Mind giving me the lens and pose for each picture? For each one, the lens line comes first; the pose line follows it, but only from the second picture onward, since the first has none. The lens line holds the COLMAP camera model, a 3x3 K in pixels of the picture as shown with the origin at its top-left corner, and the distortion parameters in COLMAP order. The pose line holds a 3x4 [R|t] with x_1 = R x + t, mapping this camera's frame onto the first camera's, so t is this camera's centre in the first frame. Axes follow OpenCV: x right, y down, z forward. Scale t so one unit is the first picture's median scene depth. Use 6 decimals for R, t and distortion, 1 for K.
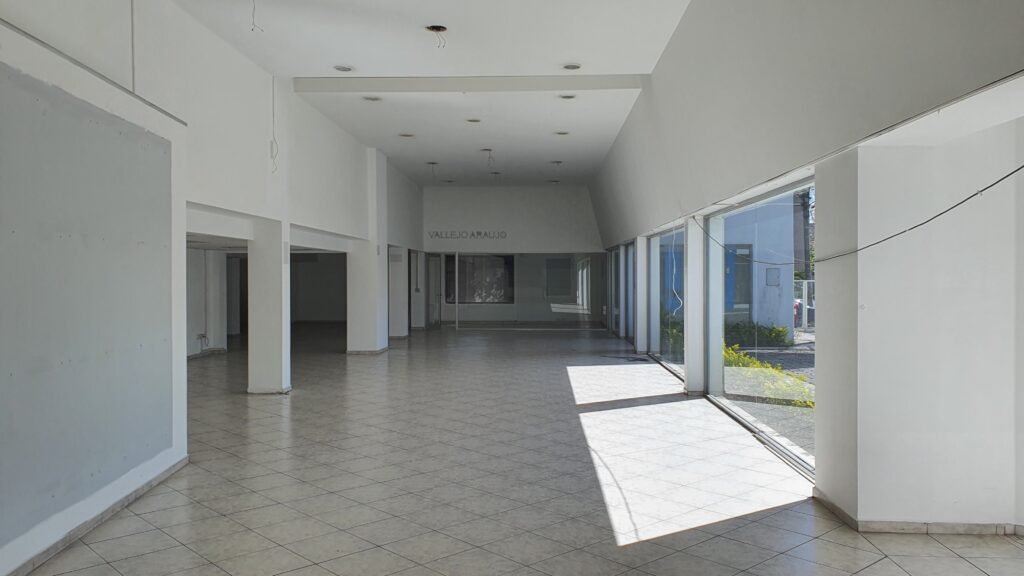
lens RADIAL K [[770.9, 0, 512.0], [0, 770.9, 288.0], [0, 0, 1]] dist [0.344930, 0.000040]
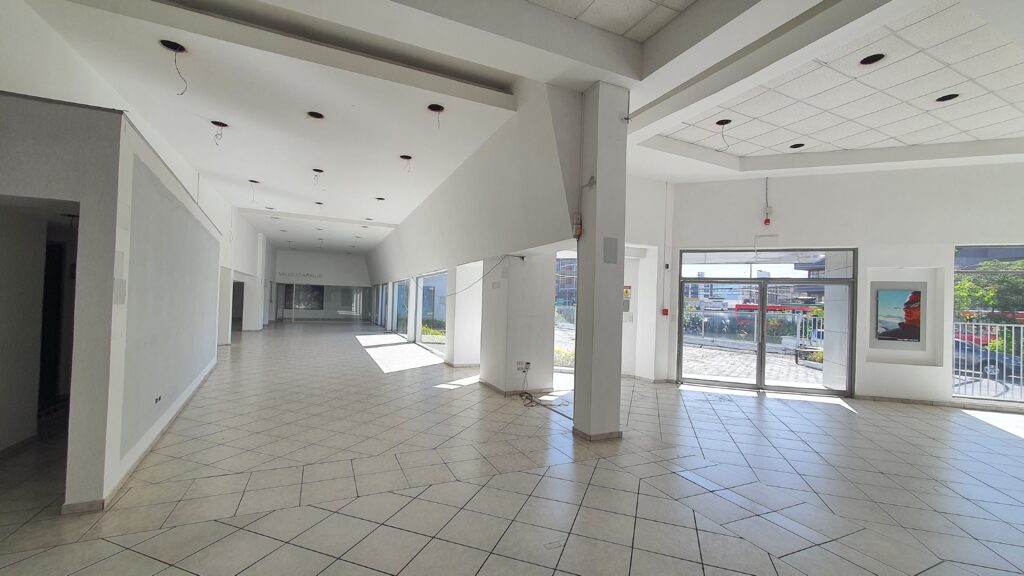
lens RADIAL K [[414.6, 0, 512.0], [0, 414.6, 288.0], [0, 0, 1]] dist [-0.000373, -0.000005]
pose [[0.890107, 0.043689, 0.453653, -0.070004], [-0.025002, 0.998577, -0.047112, 0.003012], [-0.455066, 0.030592, 0.889932, -0.267369]]
